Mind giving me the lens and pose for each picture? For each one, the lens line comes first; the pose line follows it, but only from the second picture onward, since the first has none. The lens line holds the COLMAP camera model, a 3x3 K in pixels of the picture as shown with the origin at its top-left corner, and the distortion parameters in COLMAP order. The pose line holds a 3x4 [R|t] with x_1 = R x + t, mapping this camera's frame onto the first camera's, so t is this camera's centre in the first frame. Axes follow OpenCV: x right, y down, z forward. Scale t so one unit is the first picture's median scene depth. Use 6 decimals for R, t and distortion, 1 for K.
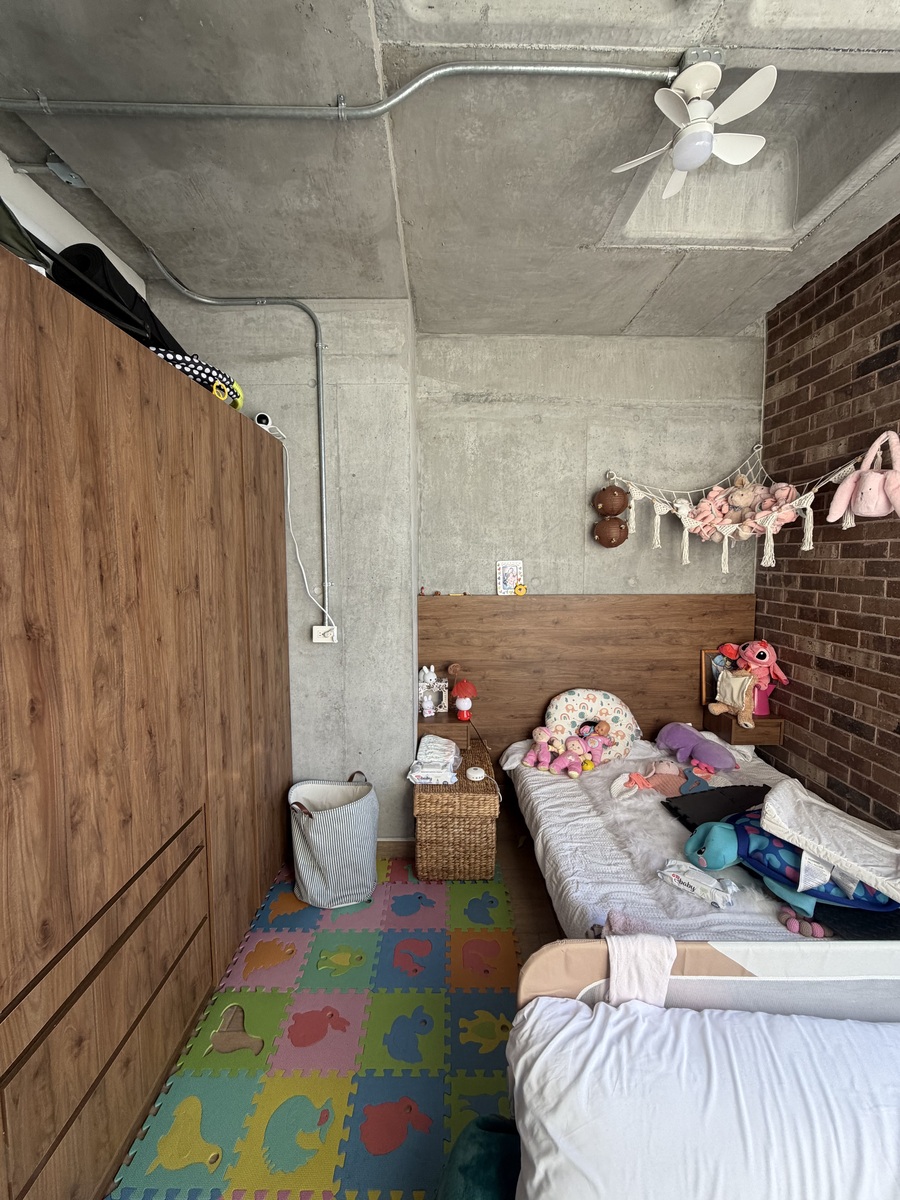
lens RADIAL K [[475.6, 0, 447.4], [0, 475.6, 597.5], [0, 0, 1]] dist [0.000098, -0.000281]
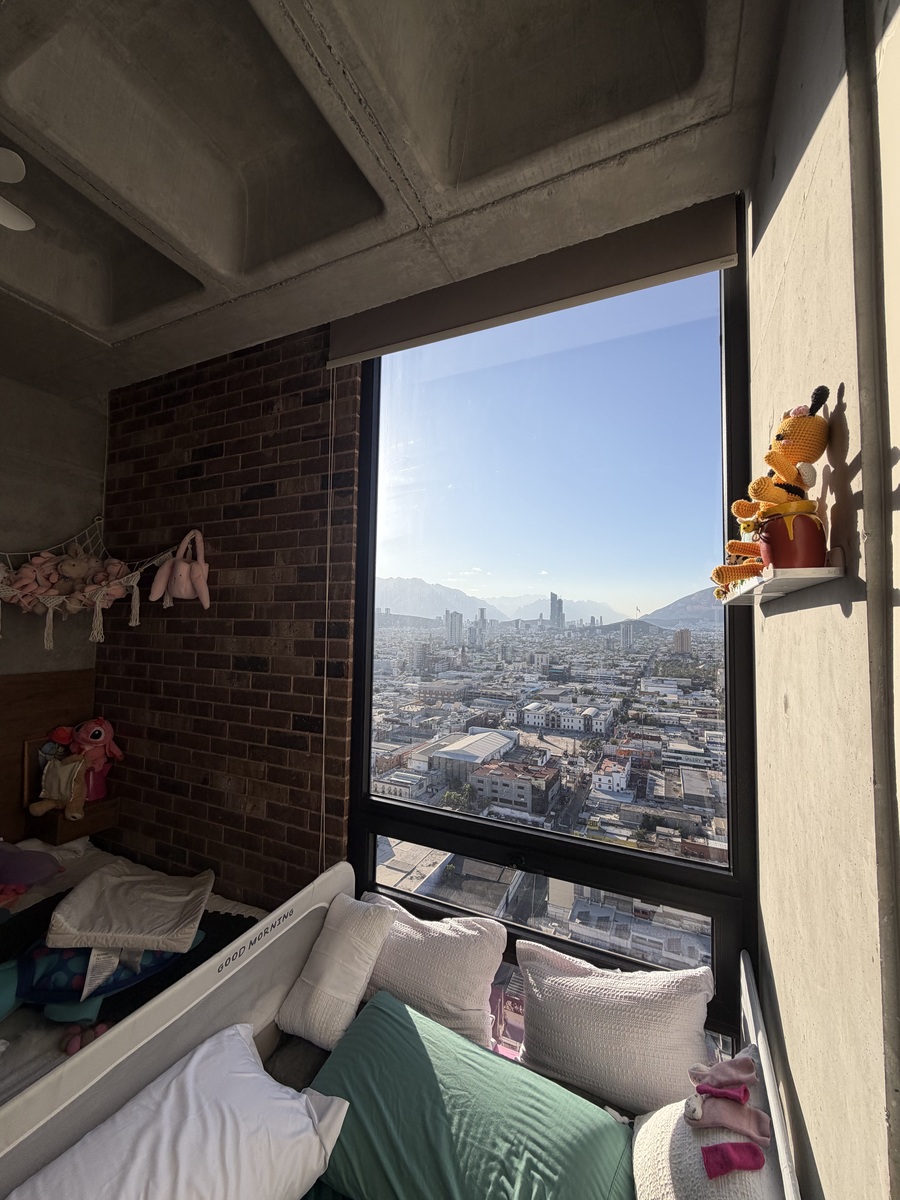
lens RADIAL K [[475.6, 0, 447.4], [0, 475.6, 597.5], [0, 0, 1]] dist [0.000098, -0.000281]
pose [[0.433962, 0.061690, 0.898817, 0.102998], [0.060056, 0.993453, -0.097182, -0.017086], [-0.898927, 0.096153, 0.427416, -0.067108]]
